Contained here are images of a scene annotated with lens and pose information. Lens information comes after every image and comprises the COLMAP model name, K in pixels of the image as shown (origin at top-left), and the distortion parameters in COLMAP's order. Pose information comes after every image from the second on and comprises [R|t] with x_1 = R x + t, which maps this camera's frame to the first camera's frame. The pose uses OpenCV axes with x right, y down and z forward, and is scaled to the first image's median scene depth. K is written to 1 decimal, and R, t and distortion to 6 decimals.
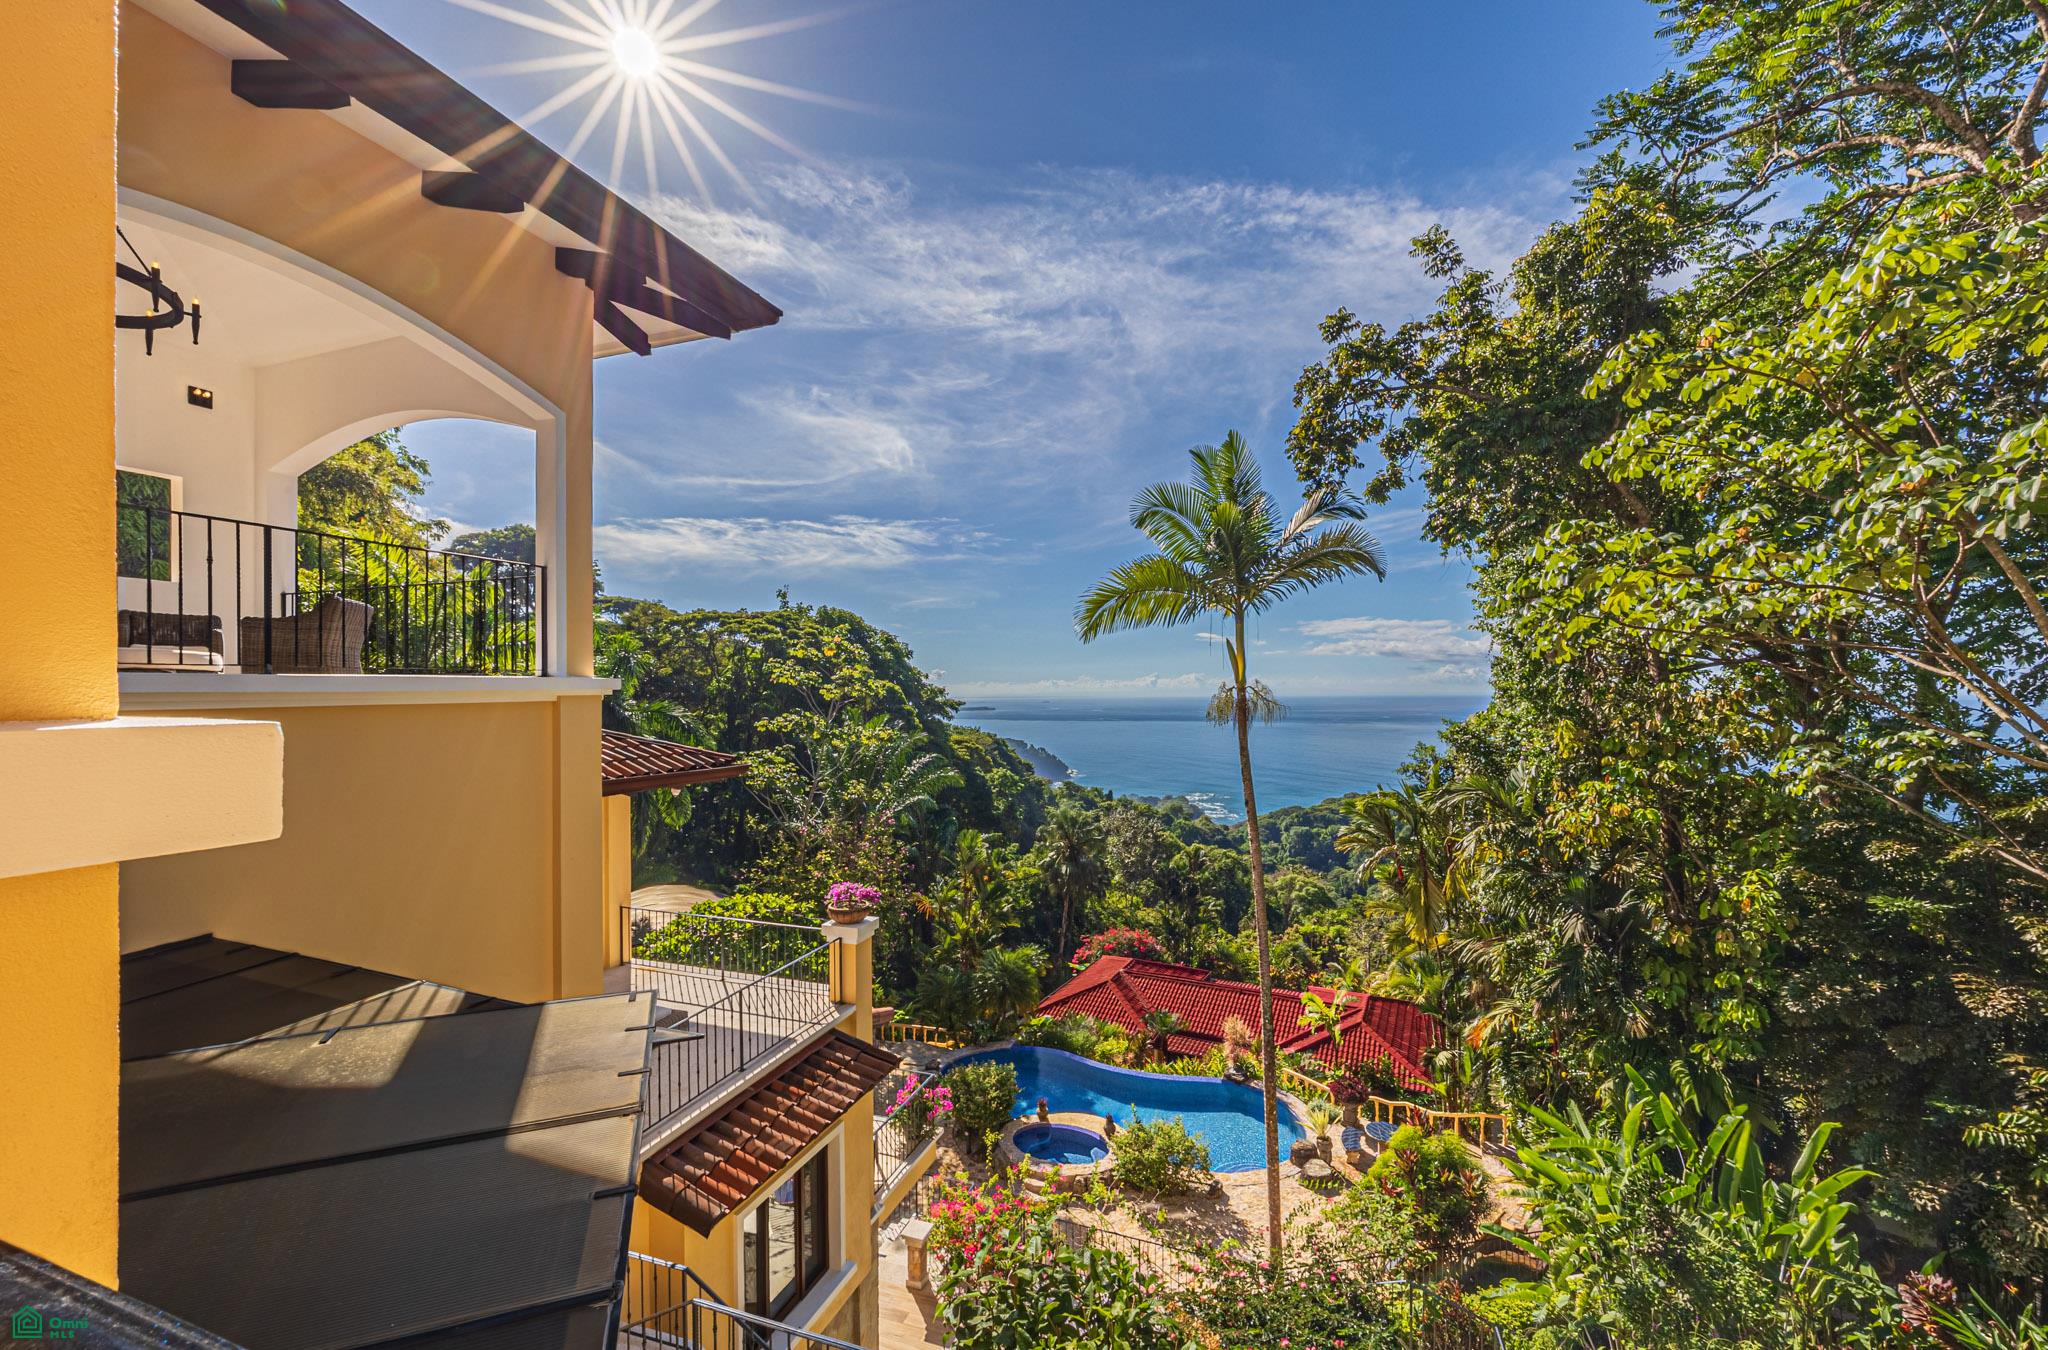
lens RADIAL K [[810.3, 0, 1032.9], [0, 810.3, 682.5], [0, 0, 1]] dist [0.000742, 0.000020]
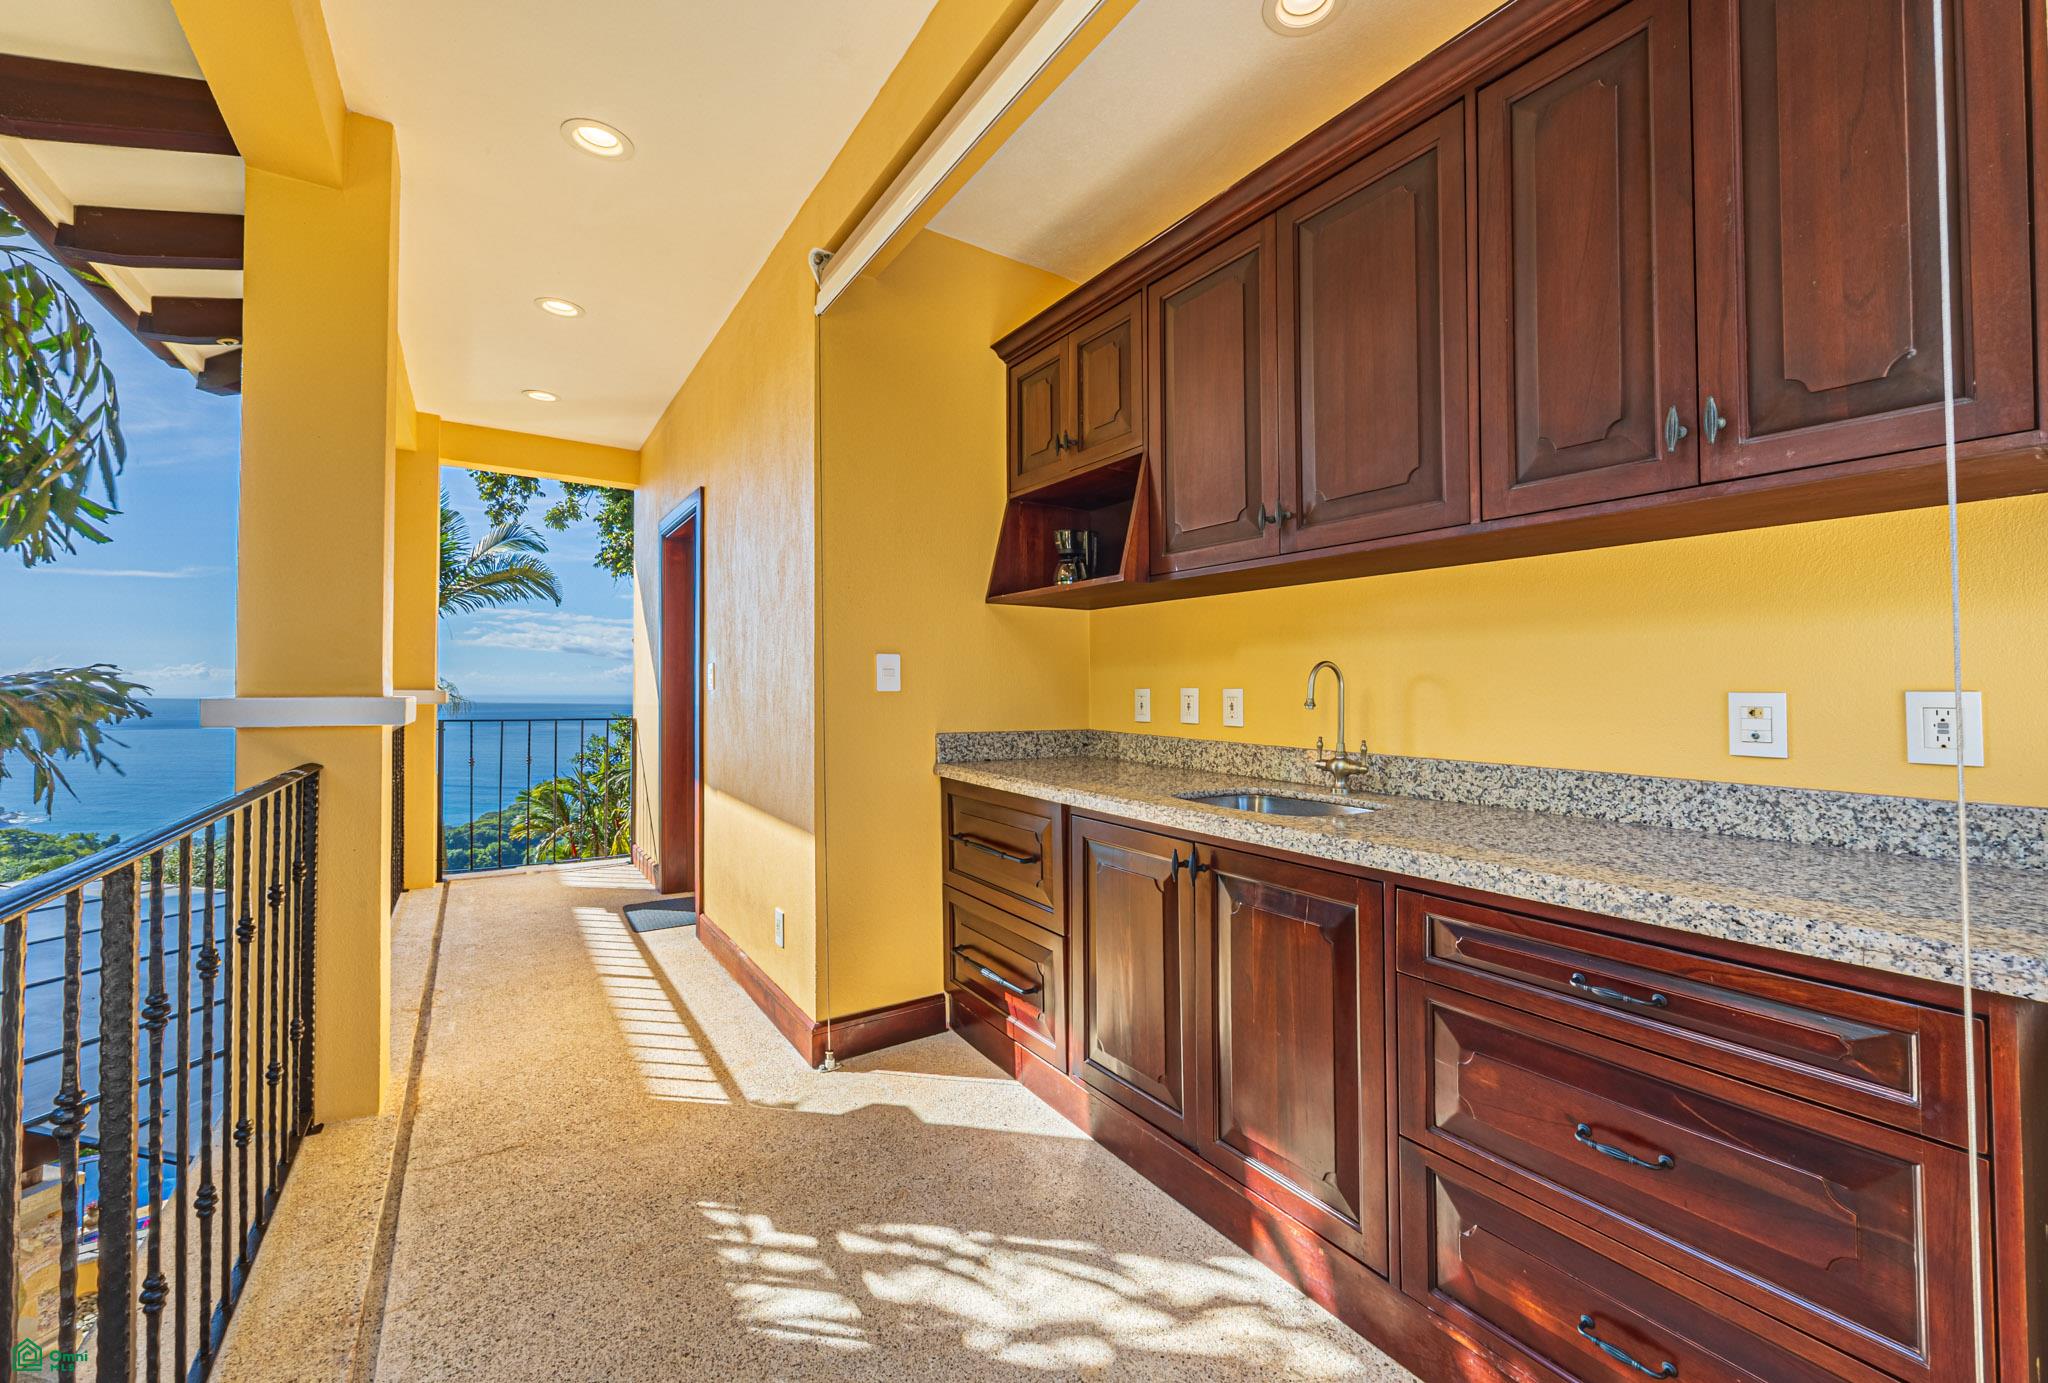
lens RADIAL K [[810.3, 0, 1043.3], [0, 810.3, 682.2], [0, 0, 1]] dist [0.000742, 0.000020]
pose [[0.586315, 0.012858, 0.809981, -0.111744], [-0.010874, 0.999909, -0.008001, 0.002459], [-0.810010, -0.004117, 0.586402, -0.264315]]
